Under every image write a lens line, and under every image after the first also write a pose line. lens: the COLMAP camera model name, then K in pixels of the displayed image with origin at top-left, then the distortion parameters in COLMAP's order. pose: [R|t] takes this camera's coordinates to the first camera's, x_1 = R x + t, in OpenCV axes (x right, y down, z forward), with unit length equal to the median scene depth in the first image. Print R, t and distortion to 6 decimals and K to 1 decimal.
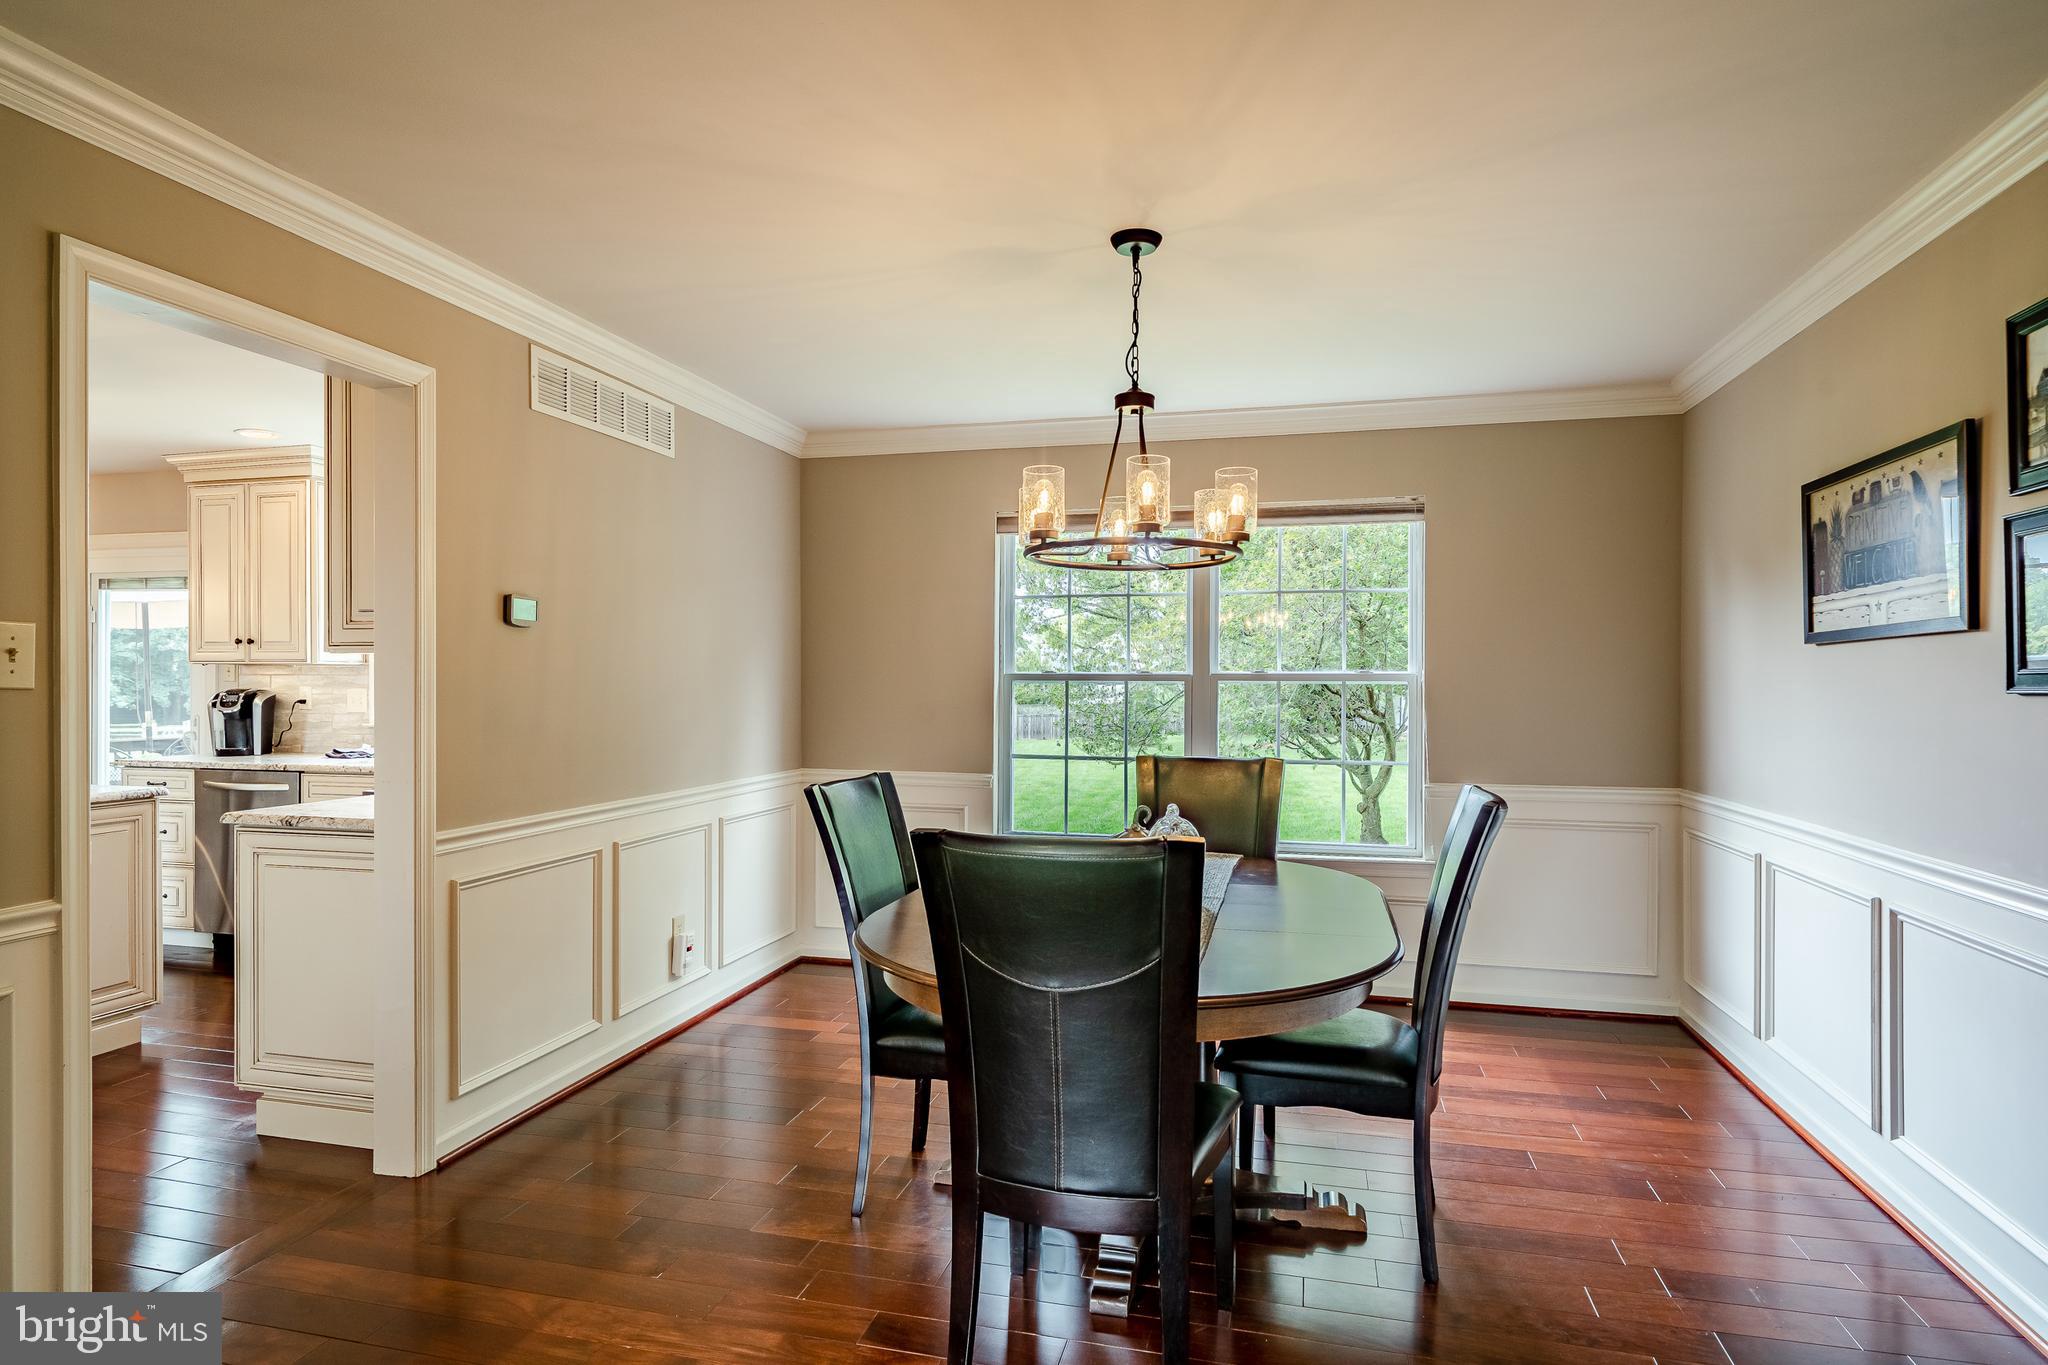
lens RADIAL K [[1143.4, 0, 1021.5], [0, 1143.4, 691.2], [0, 0, 1]] dist [-0.005704, -0.002048]
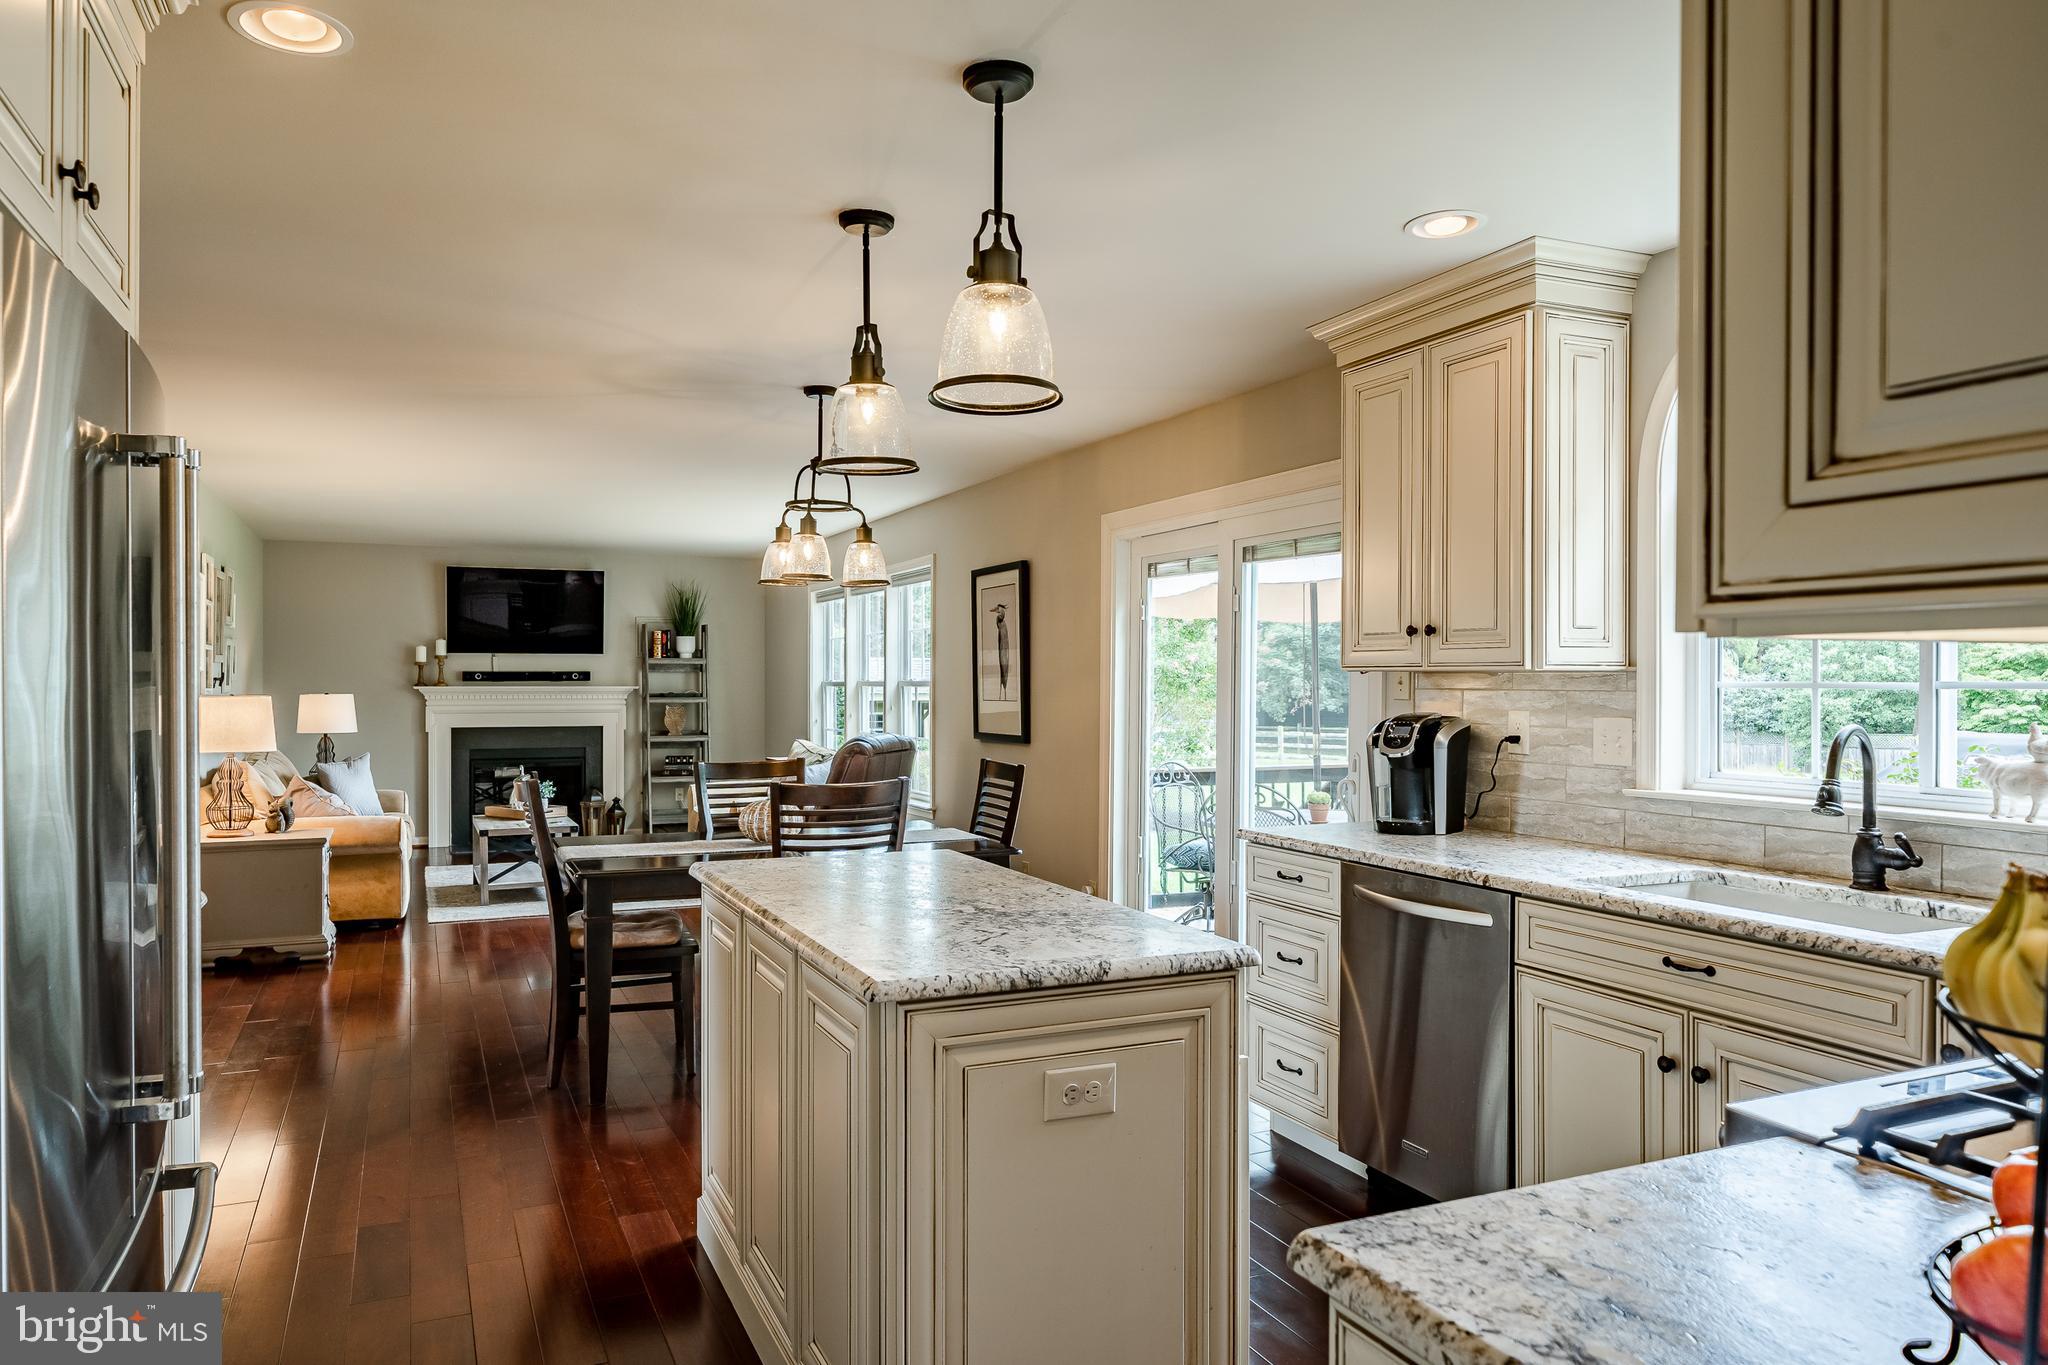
lens RADIAL K [[1359.9, 0, 1027.9], [0, 1359.9, 688.2], [0, 0, 1]] dist [-0.008936, 0.001251]
pose [[0.627049, 0.004180, -0.778969, -0.282614], [-0.008497, 0.999963, -0.001473, -0.012833], [0.778934, 0.007543, 0.627061, 0.430429]]
